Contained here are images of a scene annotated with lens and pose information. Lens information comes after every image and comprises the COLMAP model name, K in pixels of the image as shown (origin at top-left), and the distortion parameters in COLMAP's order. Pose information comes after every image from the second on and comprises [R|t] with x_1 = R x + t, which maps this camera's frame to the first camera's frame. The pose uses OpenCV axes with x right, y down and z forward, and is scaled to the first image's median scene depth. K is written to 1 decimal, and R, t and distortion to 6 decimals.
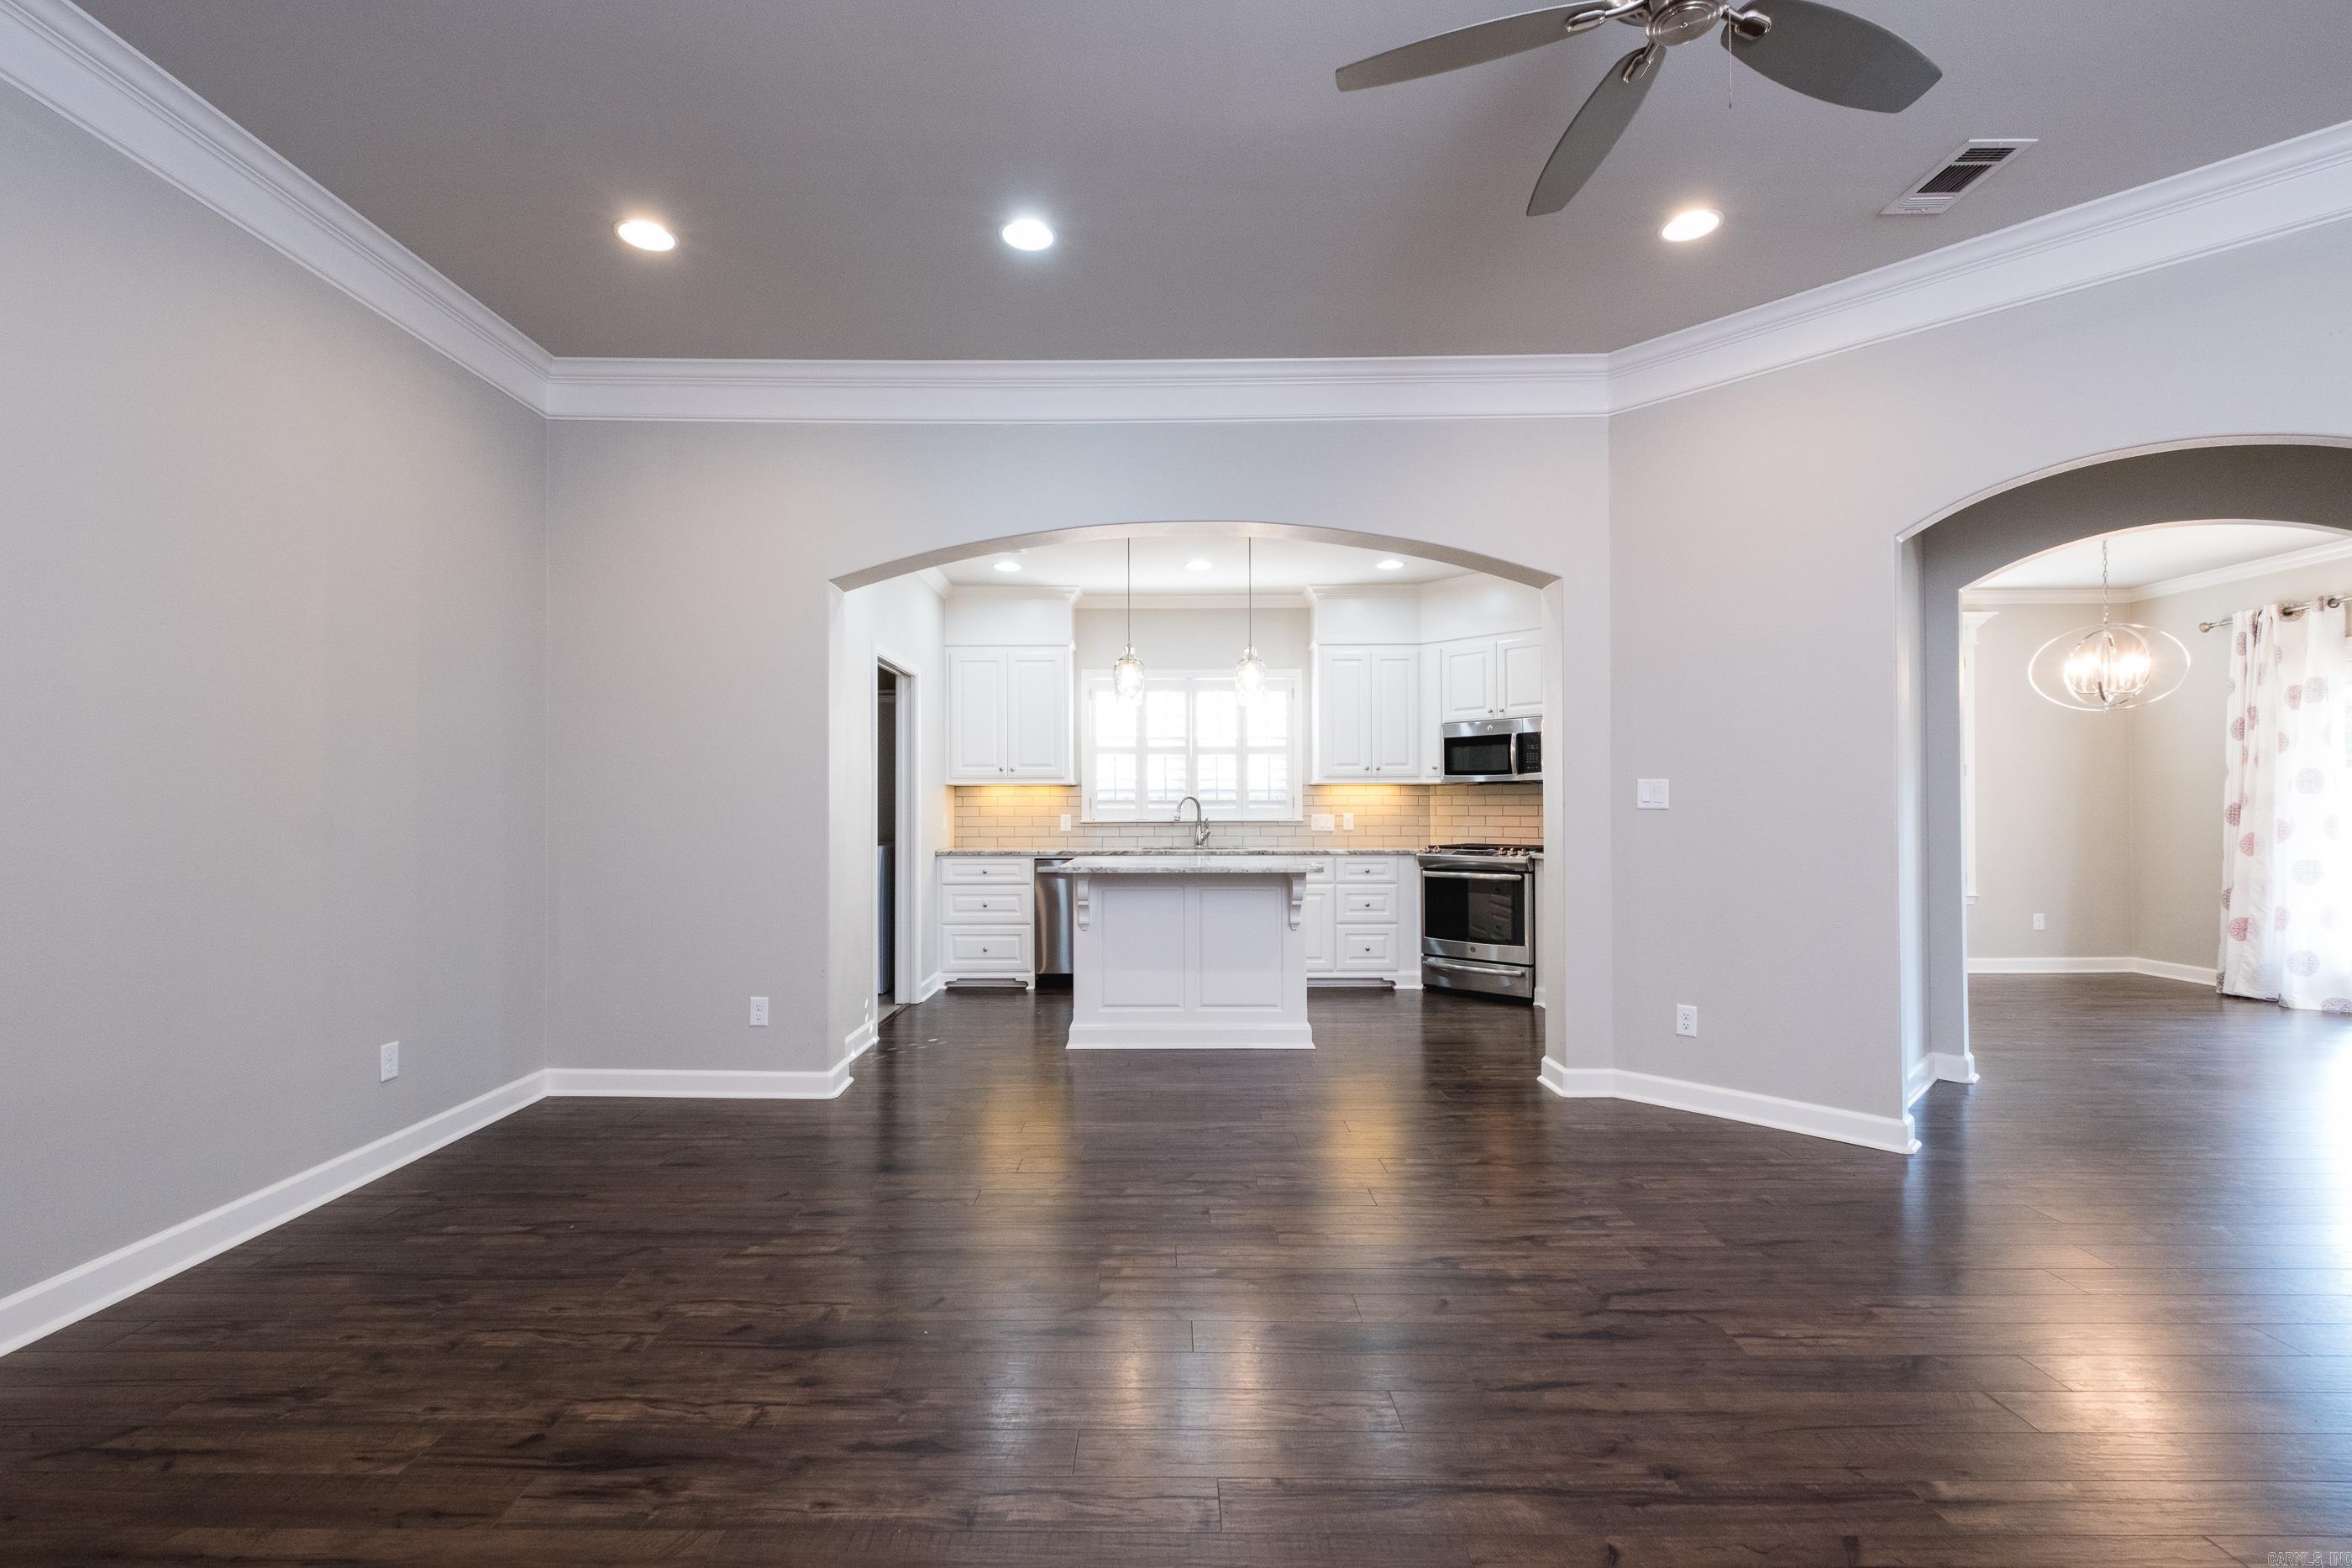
lens RADIAL K [[1018.0, 0, 1151.9], [0, 1018.0, 794.9], [0, 0, 1]] dist [-0.001332, -0.001073]
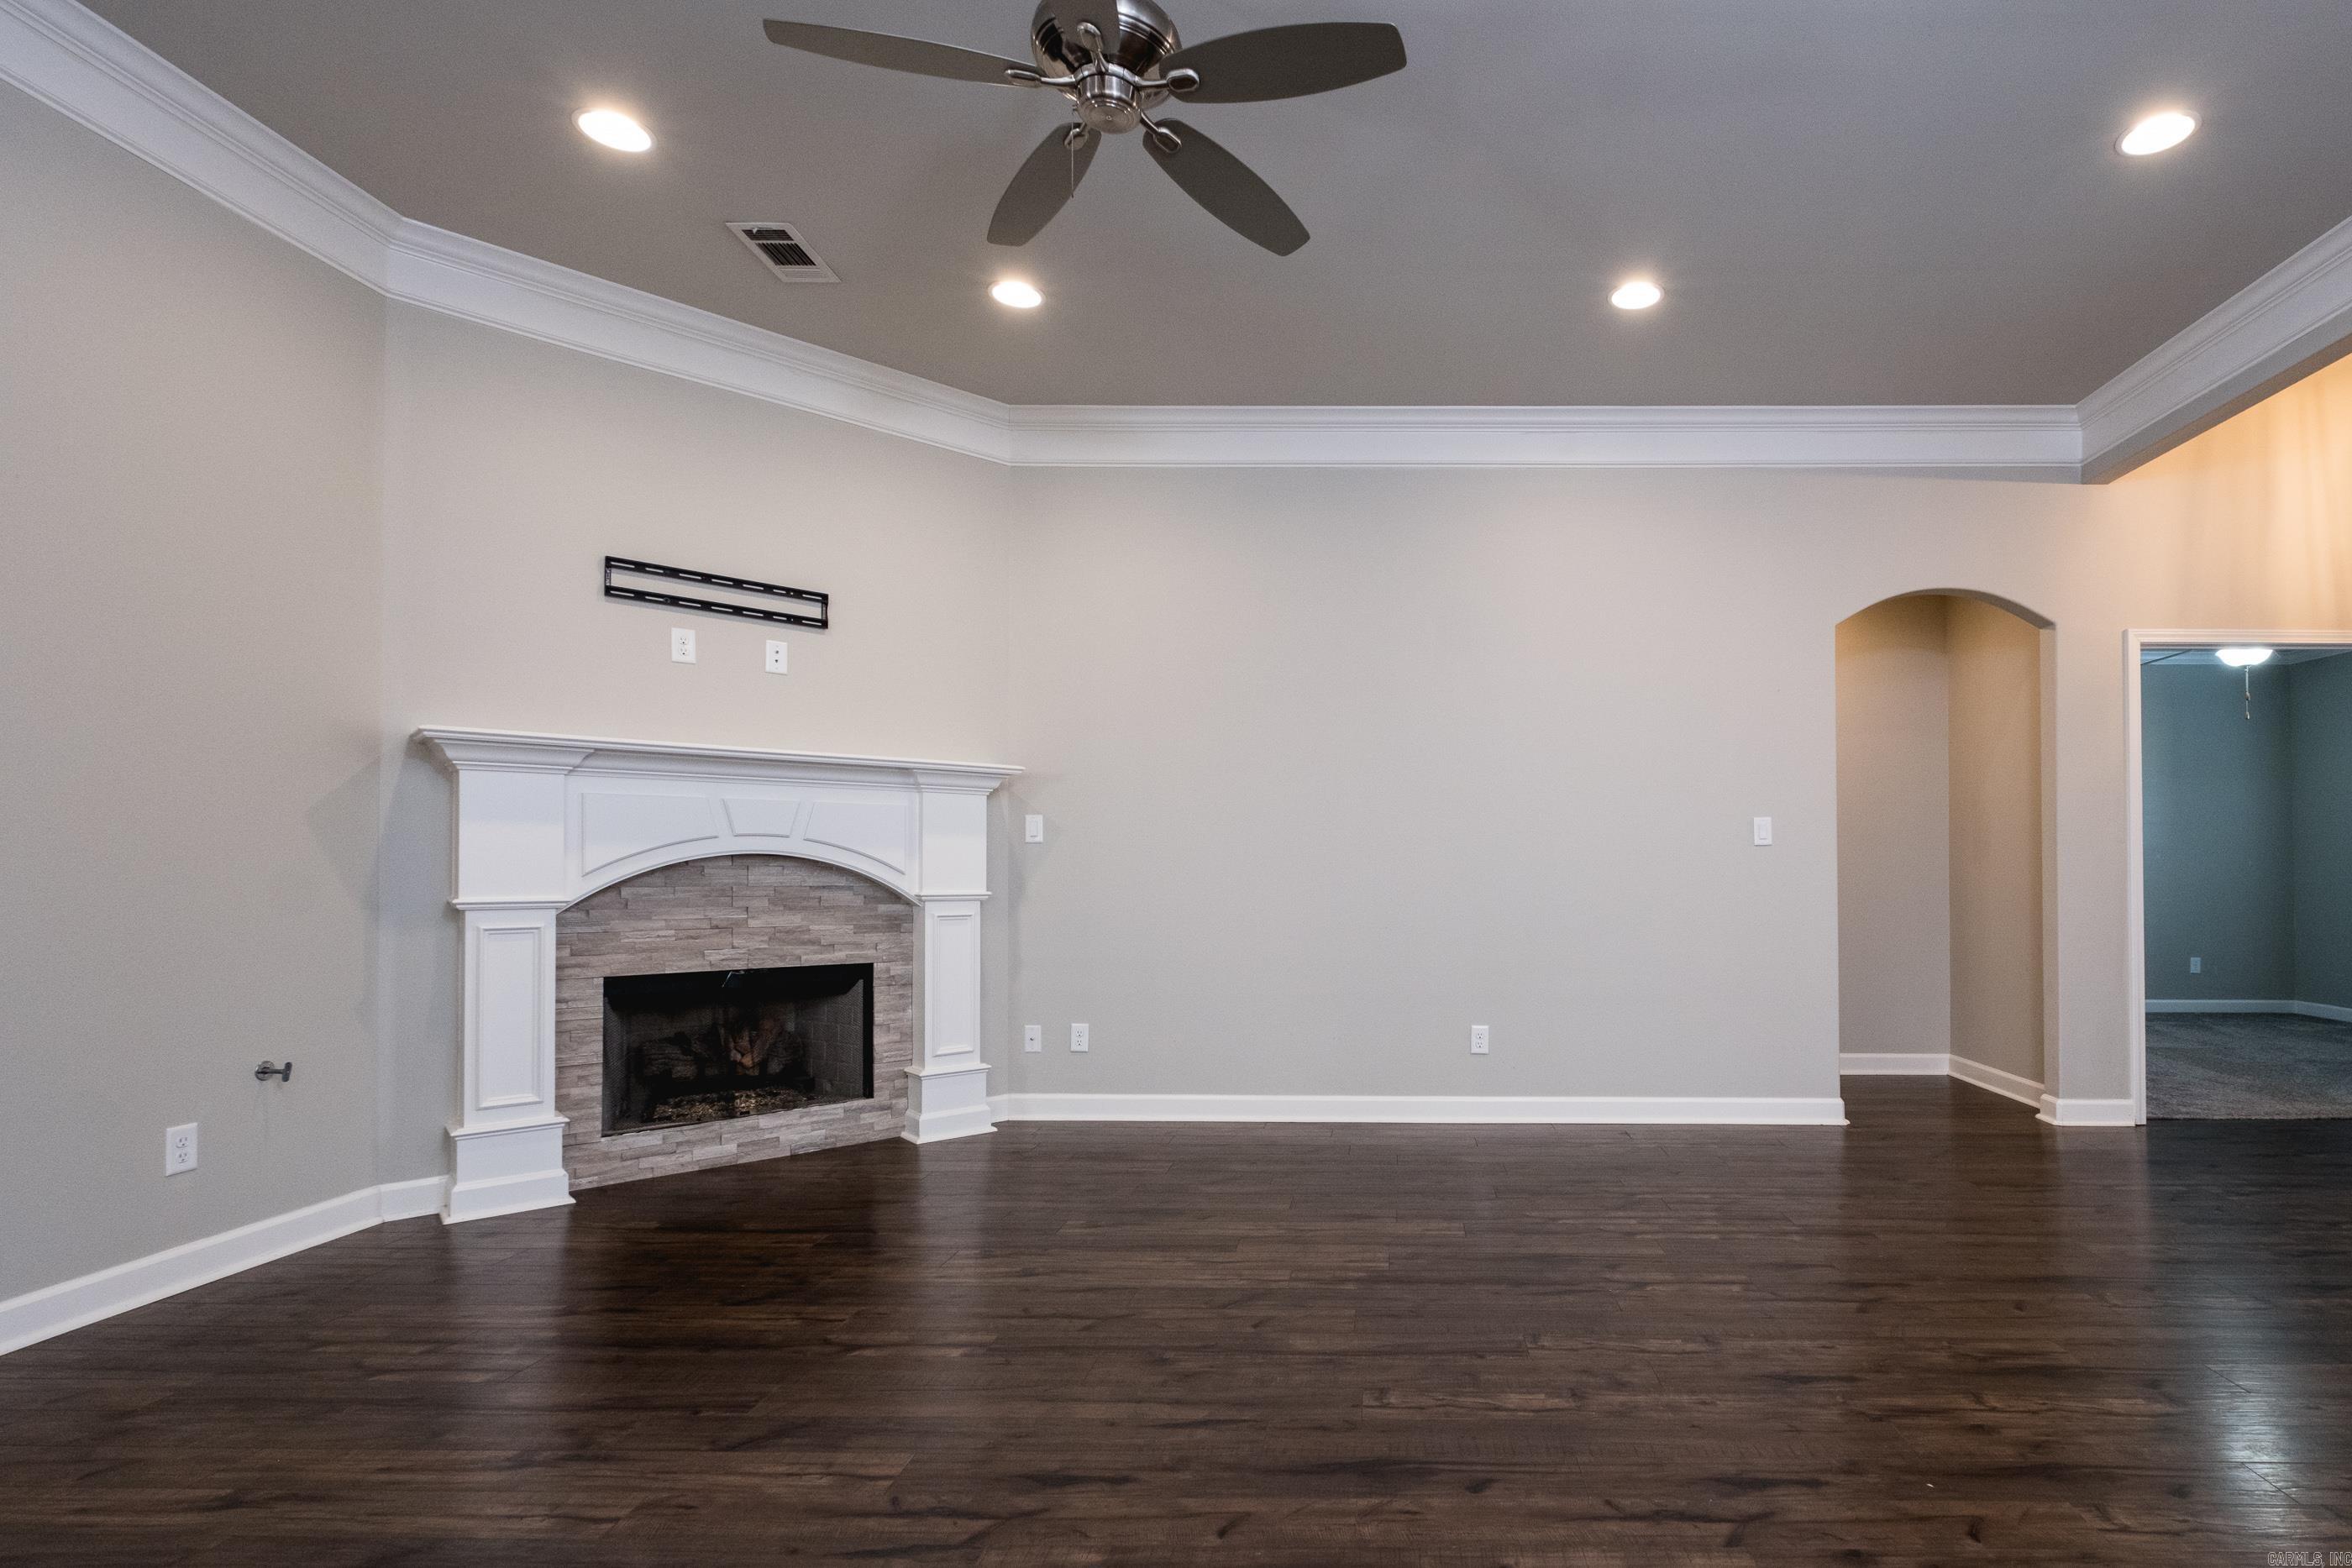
lens RADIAL K [[1131.4, 0, 1386.6], [0, 1131.4, 862.1], [0, 0, 1]] dist [0.003798, 0.000104]
pose [[-0.999955, -0.000327, -0.009463, 0.072860], [-0.000155, 0.999835, -0.018142, 0.027253], [0.009468, -0.018140, -0.999791, 0.688368]]
